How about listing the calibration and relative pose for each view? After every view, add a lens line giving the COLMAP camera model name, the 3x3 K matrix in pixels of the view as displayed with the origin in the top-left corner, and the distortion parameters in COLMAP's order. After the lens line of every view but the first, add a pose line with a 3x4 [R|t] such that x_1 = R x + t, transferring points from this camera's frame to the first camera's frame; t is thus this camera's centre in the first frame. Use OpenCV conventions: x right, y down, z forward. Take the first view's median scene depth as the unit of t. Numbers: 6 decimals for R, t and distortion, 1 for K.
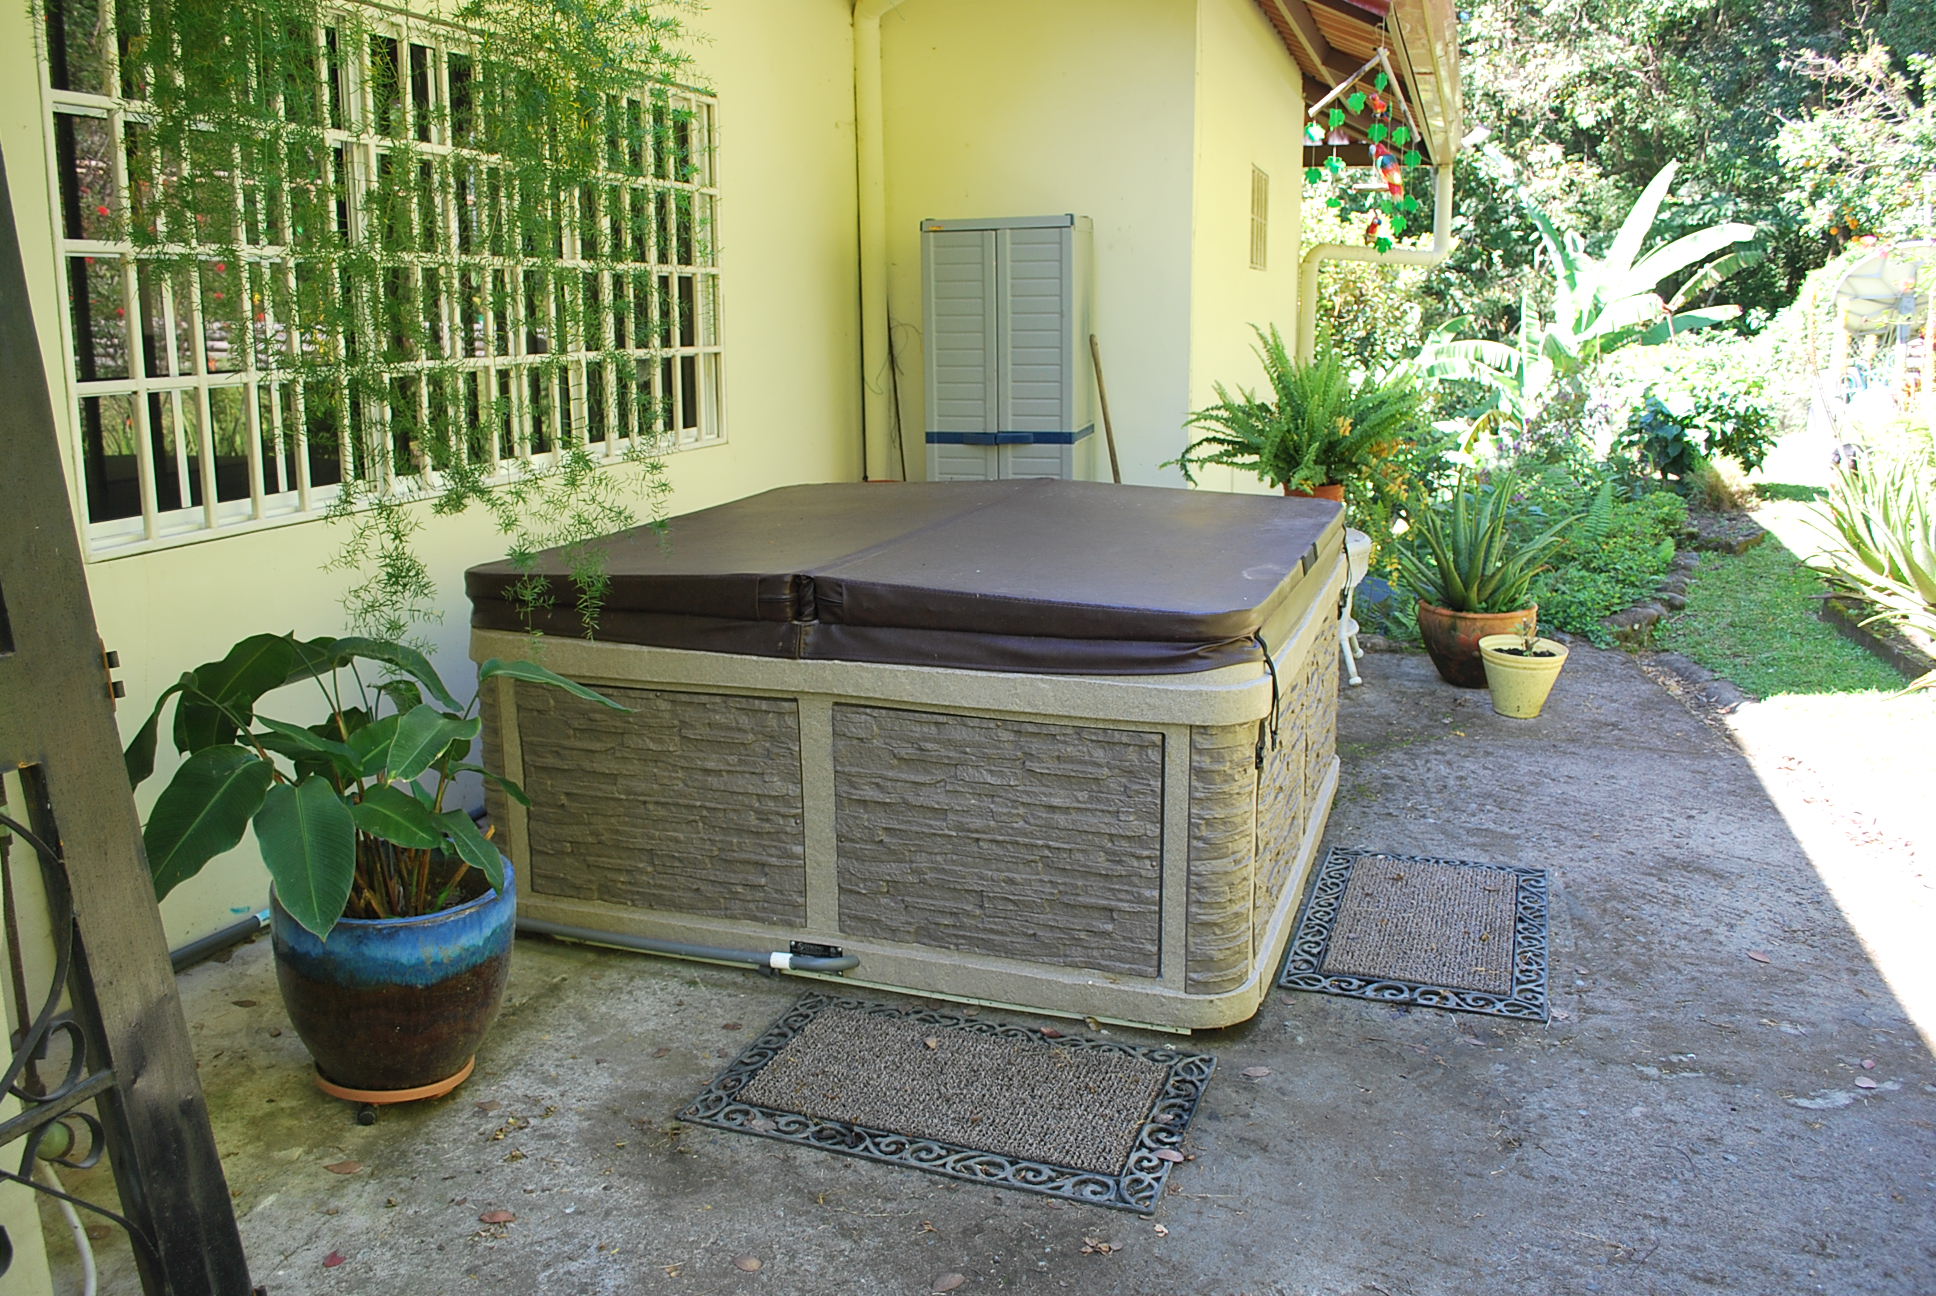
lens RADIAL K [[1492.9, 0, 968.0], [0, 1492.9, 648.0], [0, 0, 1]] dist [-0.080583, 0.009058]
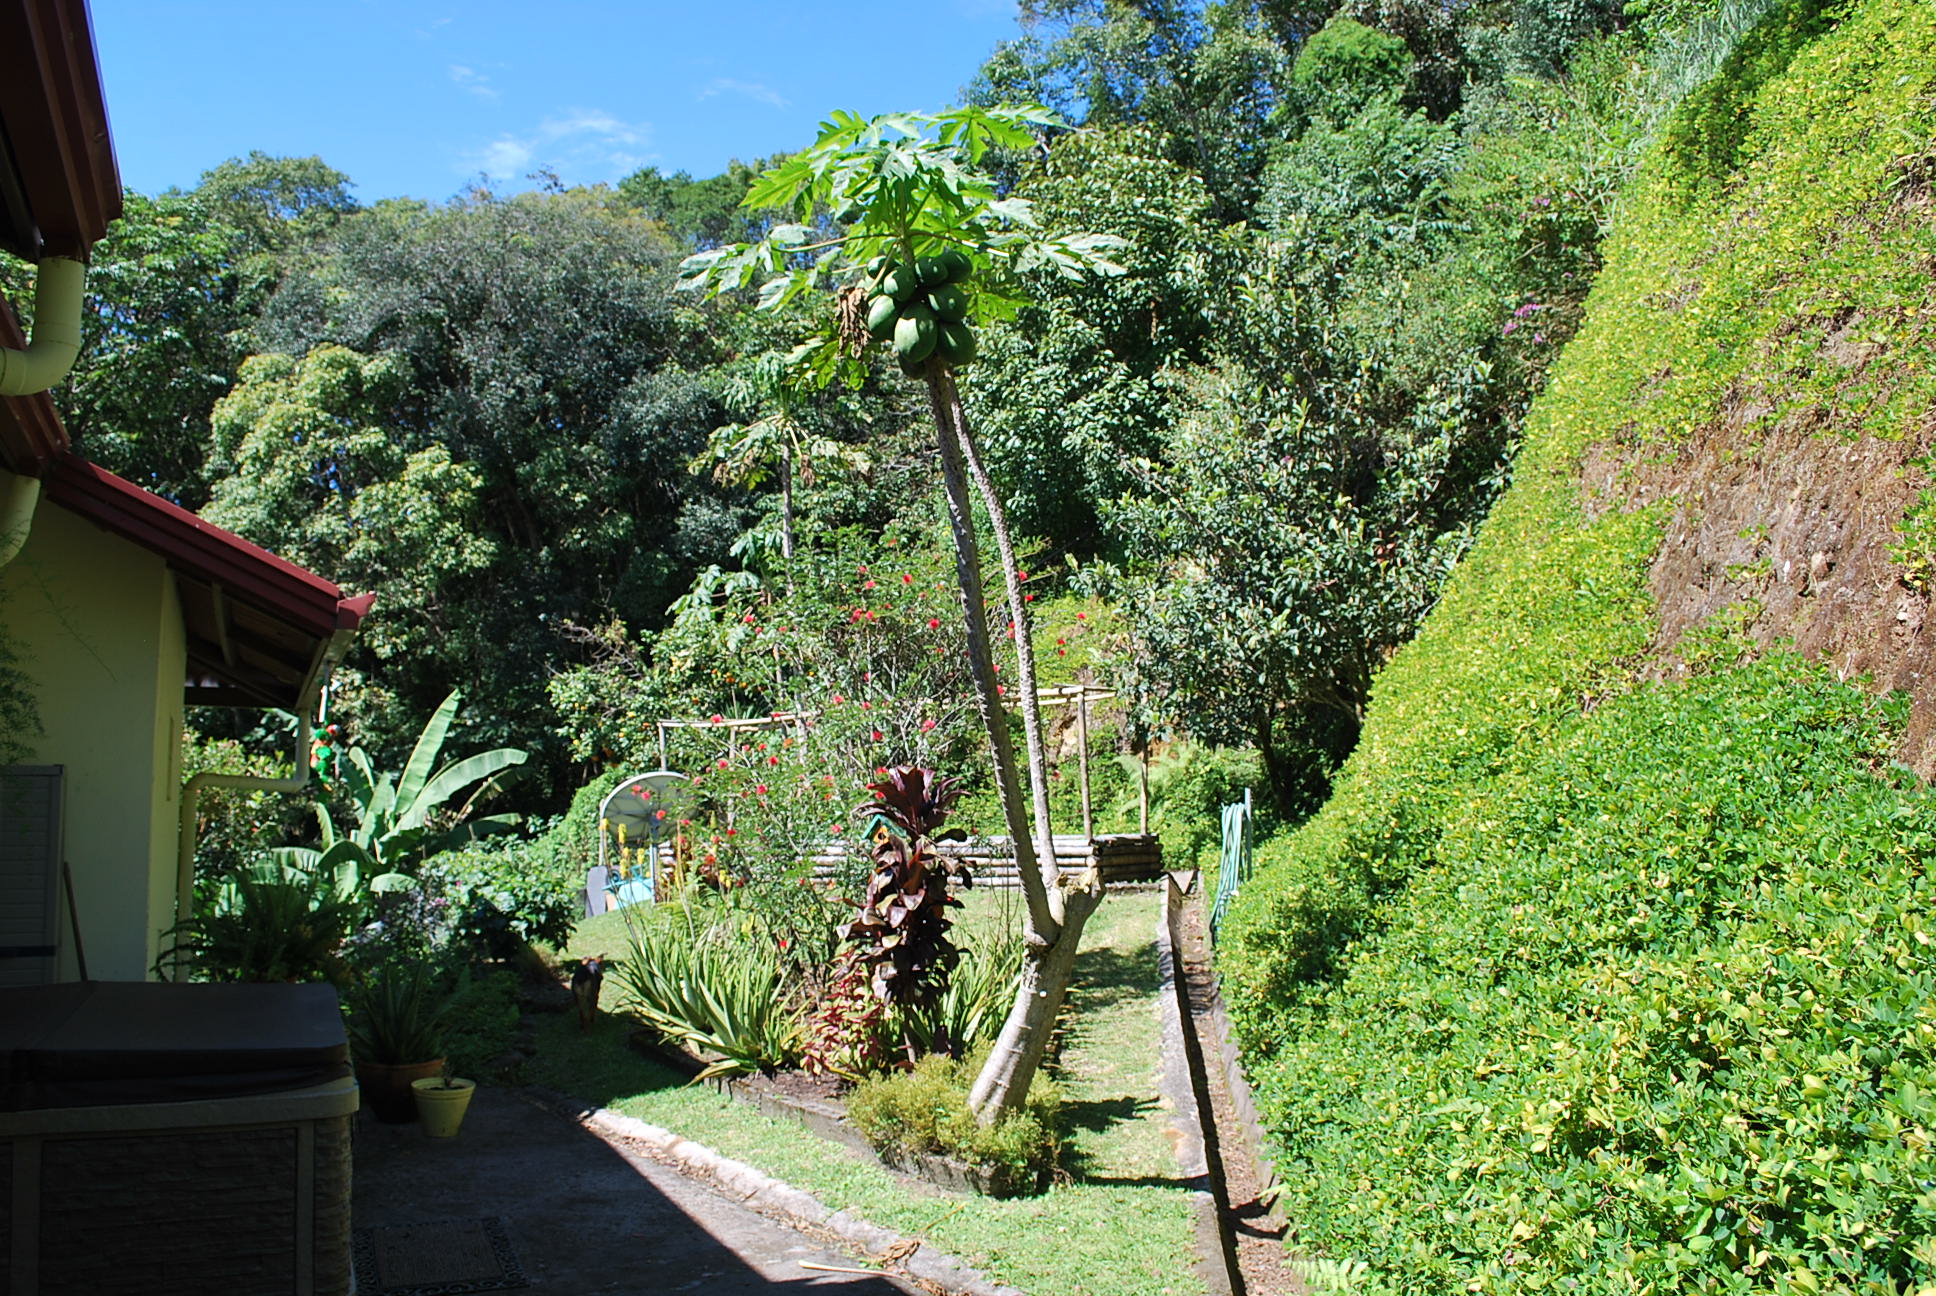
lens RADIAL K [[1492.9, 0, 968.0], [0, 1492.9, 648.0], [0, 0, 1]] dist [-0.080583, 0.009058]
pose [[0.710226, 0.082703, 0.699098, -0.147005], [0.151908, 0.951674, -0.266909, 0.028373], [-0.687388, 0.295764, 0.663341, -0.201418]]
